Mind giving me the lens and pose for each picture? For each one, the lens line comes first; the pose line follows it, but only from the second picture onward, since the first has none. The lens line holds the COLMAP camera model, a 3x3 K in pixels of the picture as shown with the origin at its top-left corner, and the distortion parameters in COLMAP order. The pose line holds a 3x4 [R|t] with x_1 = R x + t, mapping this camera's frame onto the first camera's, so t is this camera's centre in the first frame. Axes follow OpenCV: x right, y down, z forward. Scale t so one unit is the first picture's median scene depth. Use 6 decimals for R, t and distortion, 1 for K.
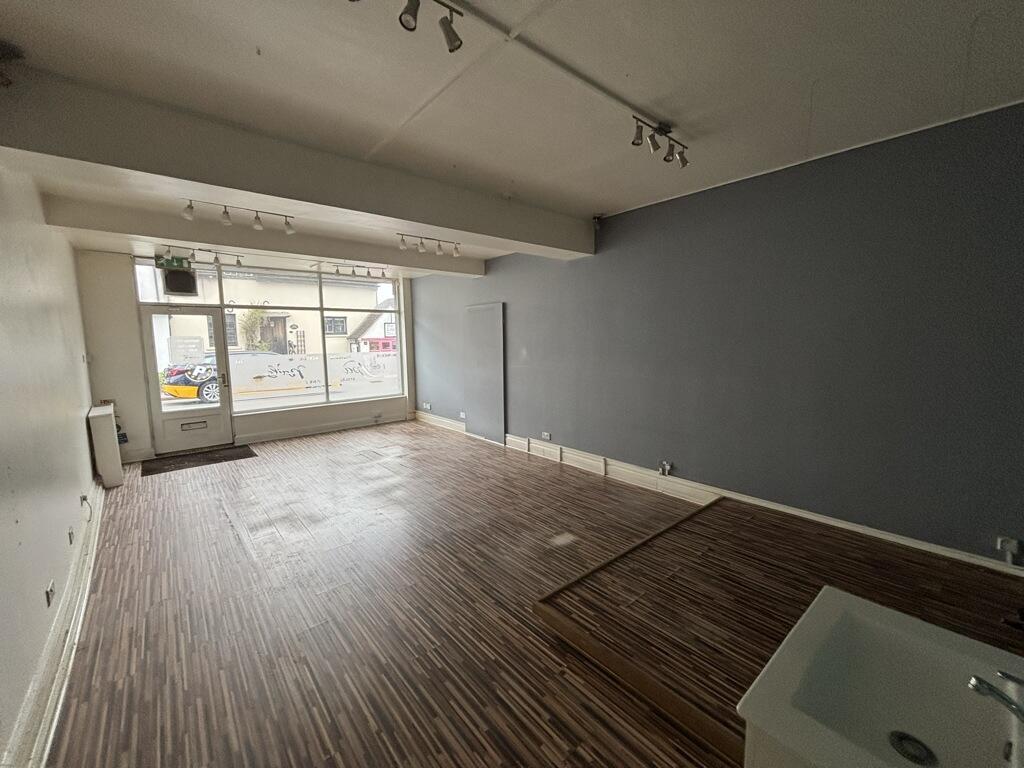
lens RADIAL K [[412.9, 0, 513.9], [0, 412.9, 384.9], [0, 0, 1]] dist [0.004749, -0.000199]
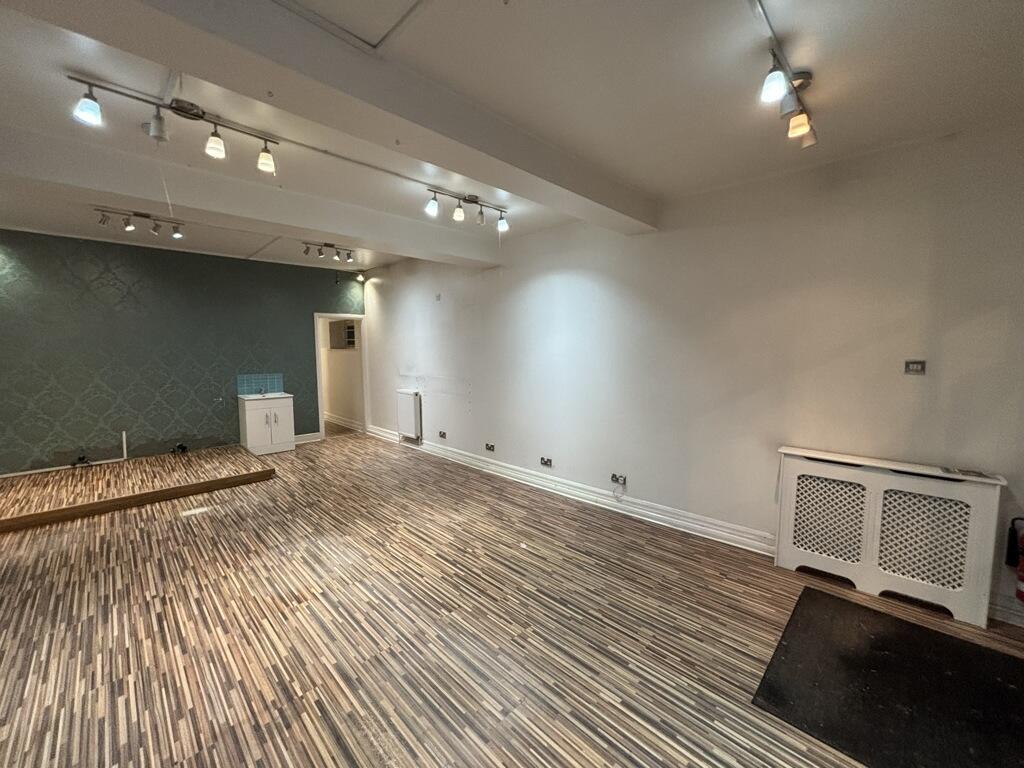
lens RADIAL K [[412.9, 0, 508.0], [0, 412.9, 382.3], [0, 0, 1]] dist [0.004749, -0.000199]
pose [[-0.997805, 0.024808, -0.061391, -0.549695], [0.011810, 0.978972, 0.203654, -0.173284], [0.065153, 0.202482, -0.977116, 1.640058]]
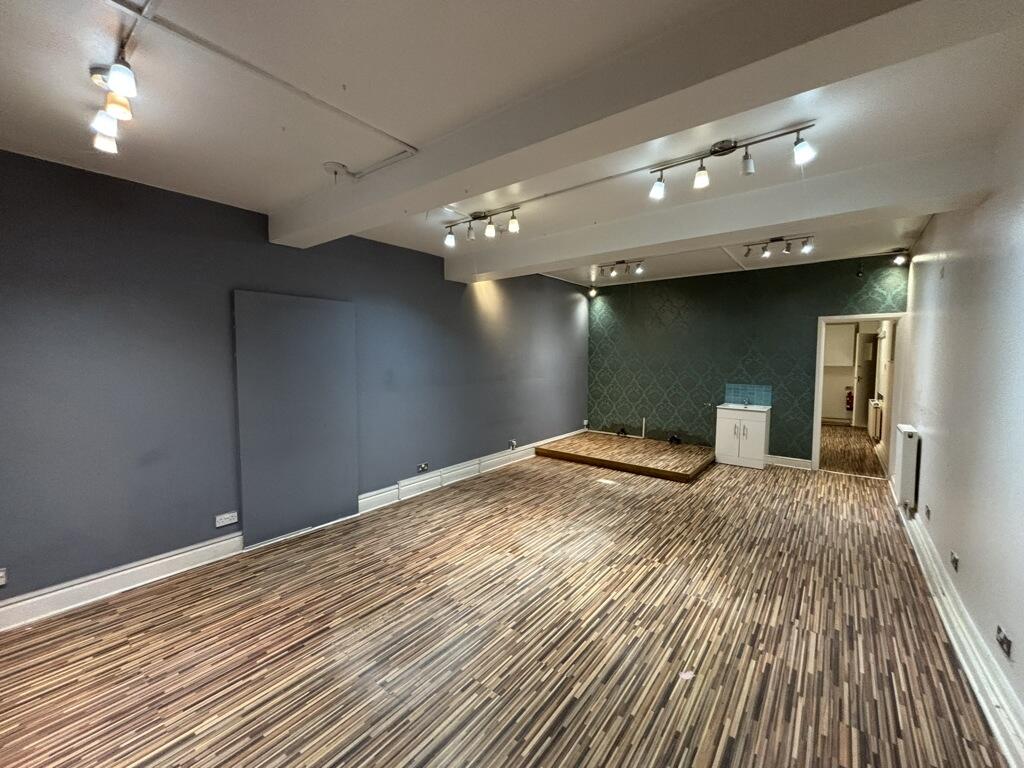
lens RADIAL K [[412.9, 0, 511.7], [0, 412.9, 383.2], [0, 0, 1]] dist [0.004749, -0.000199]
pose [[-0.195971, -0.053227, 0.979164, -1.019666], [0.114118, 0.990503, 0.076683, -0.123427], [-0.973947, 0.126768, -0.188036, 1.217375]]
